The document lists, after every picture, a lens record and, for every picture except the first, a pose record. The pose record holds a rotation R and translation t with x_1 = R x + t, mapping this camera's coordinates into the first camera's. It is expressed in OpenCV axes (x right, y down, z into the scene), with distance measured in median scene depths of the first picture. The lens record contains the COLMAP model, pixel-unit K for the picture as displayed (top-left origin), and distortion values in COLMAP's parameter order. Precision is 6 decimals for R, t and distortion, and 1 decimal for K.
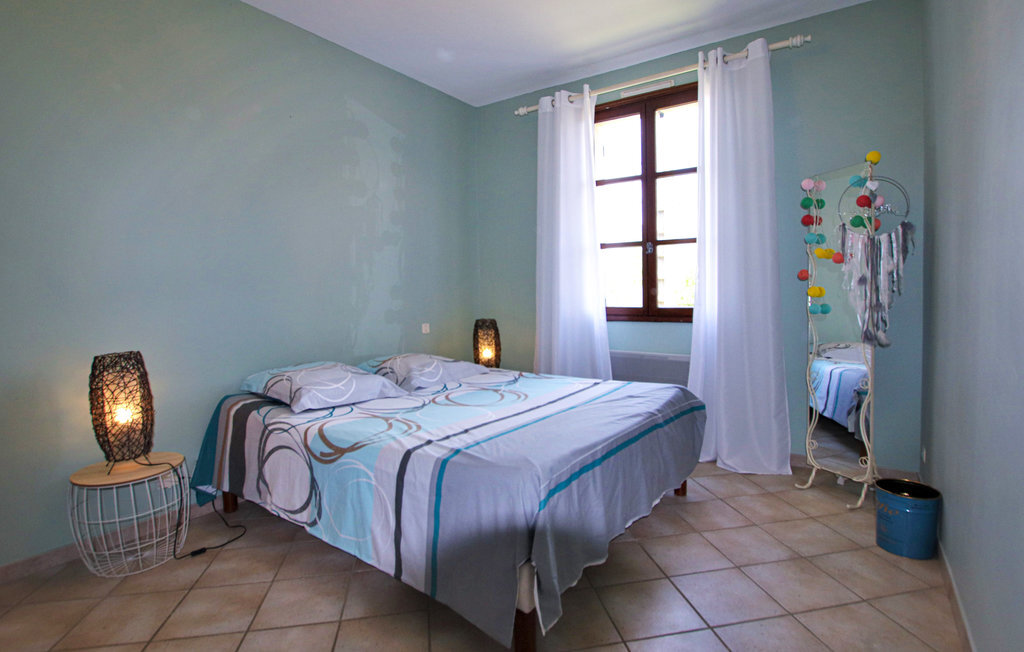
lens RADIAL K [[506.9, 0, 512.0], [0, 506.9, 326.0], [0, 0, 1]] dist [-0.029073, 0.000611]
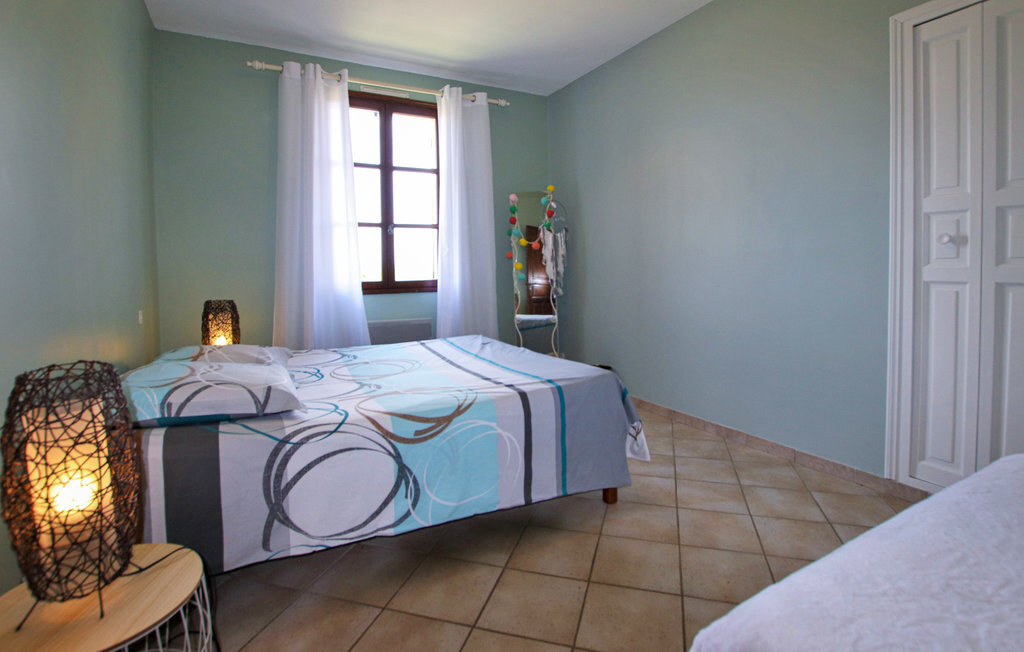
lens RADIAL K [[491.8, 0, 512.0], [0, 491.8, 326.0], [0, 0, 1]] dist [-0.073237, 0.000327]
pose [[0.425159, -0.088839, 0.900748, -0.673493], [0.073178, 0.995287, 0.063623, 0.014648], [-0.902156, 0.038865, 0.429656, 0.296810]]
